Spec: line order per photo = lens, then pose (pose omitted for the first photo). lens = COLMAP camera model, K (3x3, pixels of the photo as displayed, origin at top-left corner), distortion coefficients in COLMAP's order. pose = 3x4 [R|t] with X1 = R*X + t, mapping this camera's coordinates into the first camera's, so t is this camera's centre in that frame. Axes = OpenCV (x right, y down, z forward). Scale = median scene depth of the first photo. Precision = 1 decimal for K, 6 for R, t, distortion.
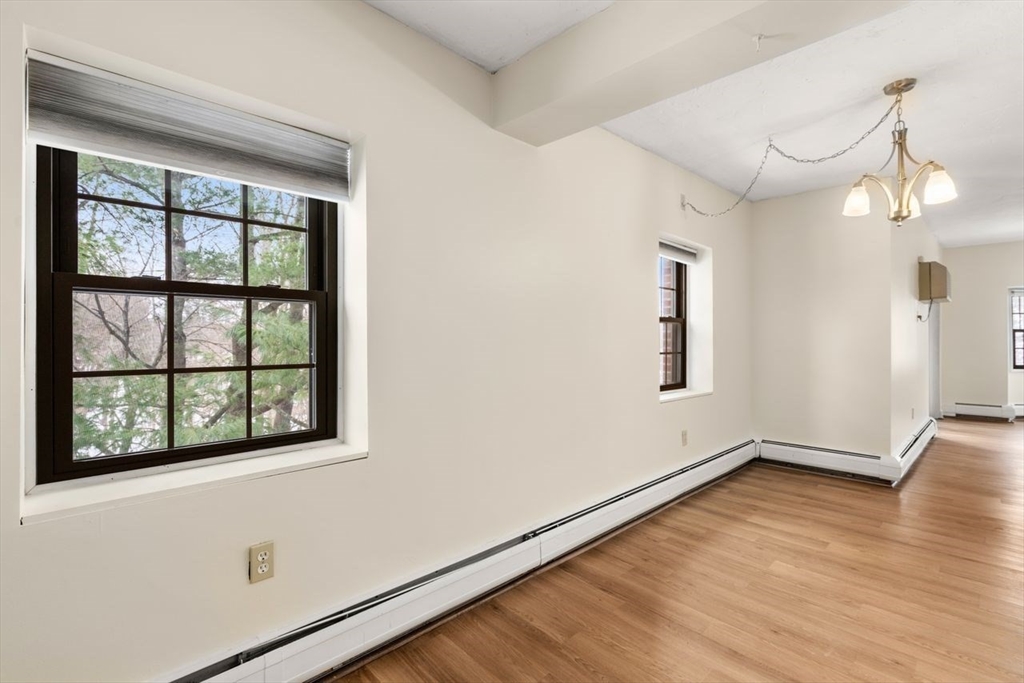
lens RADIAL K [[470.0, 0, 511.0], [0, 470.0, 340.8], [0, 0, 1]] dist [-0.001990, 0.000758]
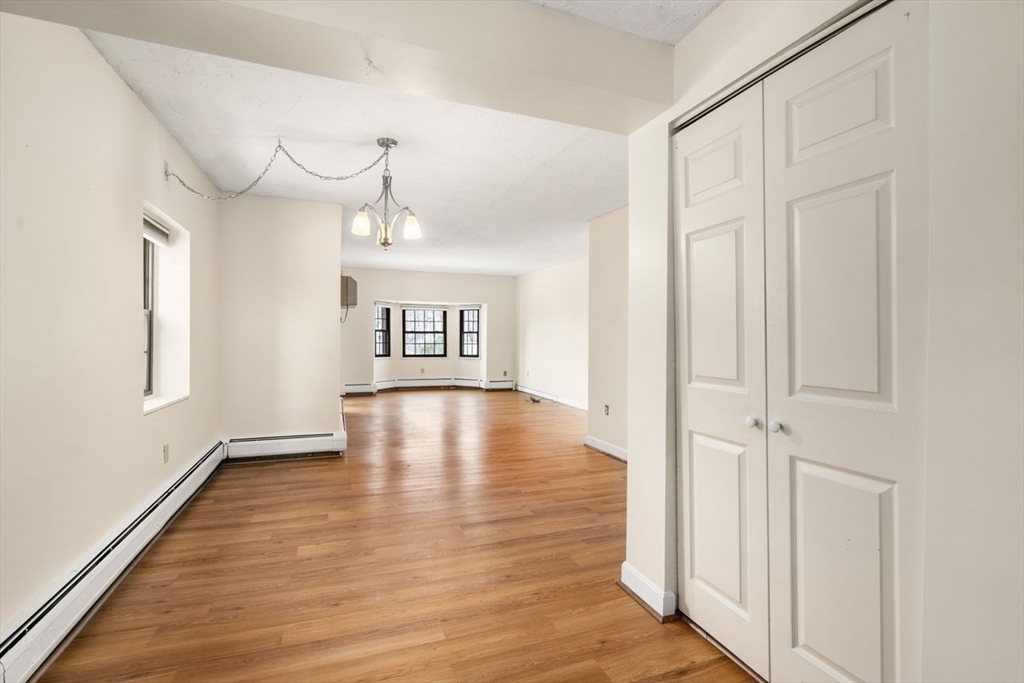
lens RADIAL K [[470.0, 0, 507.7], [0, 470.0, 339.0], [0, 0, 1]] dist [-0.001990, 0.000758]
pose [[0.401290, 0.000171, 0.915951, -0.181590], [-0.004658, 0.999987, 0.001854, -0.001034], [-0.915939, -0.005010, 0.401286, 0.131005]]
